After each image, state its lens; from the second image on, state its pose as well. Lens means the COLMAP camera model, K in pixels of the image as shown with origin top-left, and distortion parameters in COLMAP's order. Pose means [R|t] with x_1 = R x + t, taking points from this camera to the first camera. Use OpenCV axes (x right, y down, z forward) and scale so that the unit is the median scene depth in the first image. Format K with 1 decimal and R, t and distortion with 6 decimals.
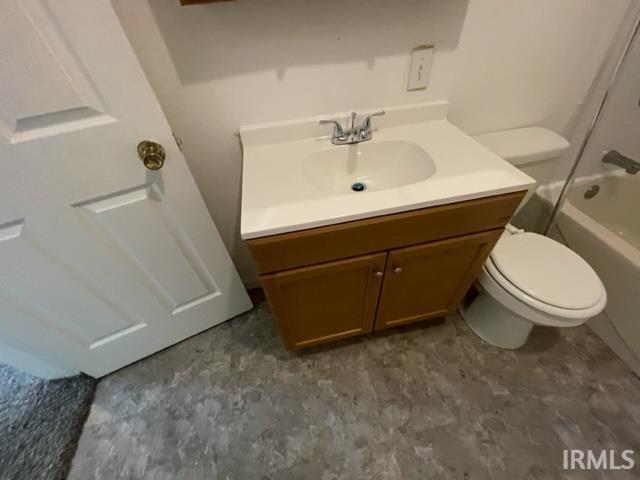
lens RADIAL K [[256.7, 0, 324.3], [0, 256.7, 239.8], [0, 0, 1]] dist [0.000121, -0.000045]
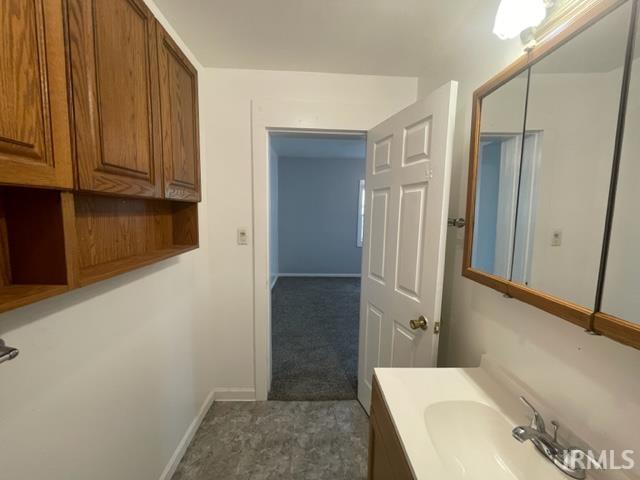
lens RADIAL K [[259.9, 0, 319.3], [0, 259.9, 239.7], [0, 0, 1]] dist [-0.000879, -0.000142]
pose [[-0.167688, 0.160303, -0.972720, 0.743296], [-0.708595, 0.666394, 0.231976, -0.421859], [0.685401, 0.728164, 0.001844, 0.052531]]
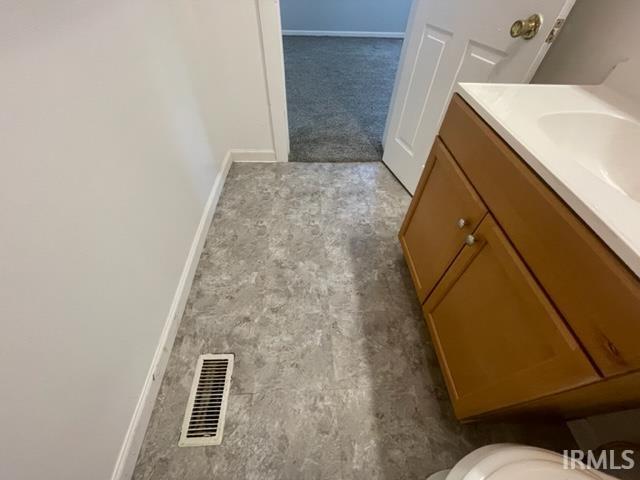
lens RADIAL K [[259.9, 0, 319.3], [0, 259.9, 239.7], [0, 0, 1]] dist [-0.000879, -0.000142]
pose [[-0.156489, 0.782178, -0.603083, 0.642399], [-0.713532, 0.332668, 0.616607, -0.035541], [0.682923, 0.526811, 0.506050, 0.161945]]
